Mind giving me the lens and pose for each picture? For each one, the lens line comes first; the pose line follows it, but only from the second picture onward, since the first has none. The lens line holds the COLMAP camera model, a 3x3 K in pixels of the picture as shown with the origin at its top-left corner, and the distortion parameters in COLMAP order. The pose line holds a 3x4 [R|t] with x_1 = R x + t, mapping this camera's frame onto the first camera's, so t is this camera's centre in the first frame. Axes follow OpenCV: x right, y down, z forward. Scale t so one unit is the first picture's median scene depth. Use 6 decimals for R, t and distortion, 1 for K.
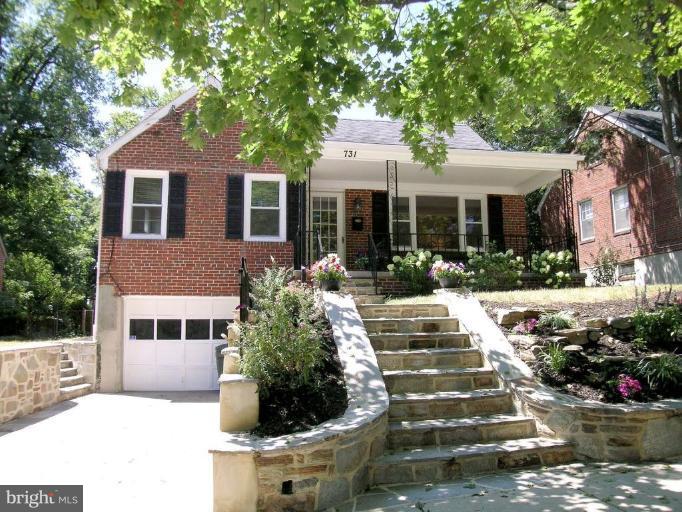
lens RADIAL K [[515.6, 0, 341.0], [0, 515.6, 256.0], [0, 0, 1]] dist [-0.117417, -0.000095]
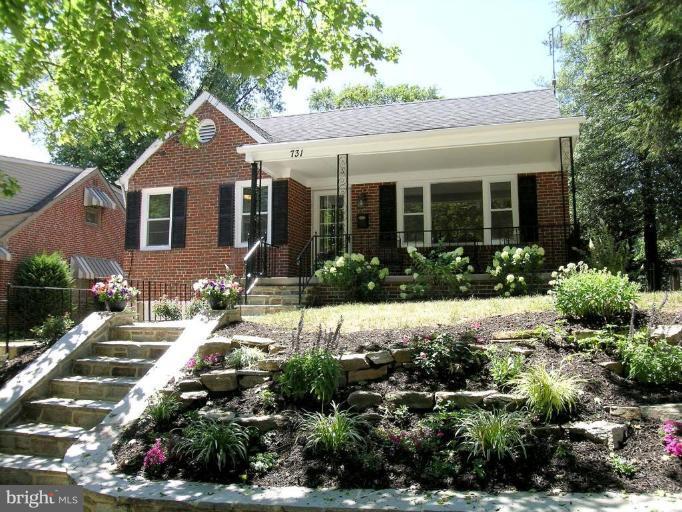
lens RADIAL K [[512.3, 0, 341.0], [0, 512.3, 256.0], [0, 0, 1]] dist [-0.084016, -0.000633]
pose [[0.903848, -0.036808, -0.426268, 0.448266], [0.048753, 0.998664, 0.017140, -0.019657], [0.425068, -0.036274, 0.904434, 0.160656]]
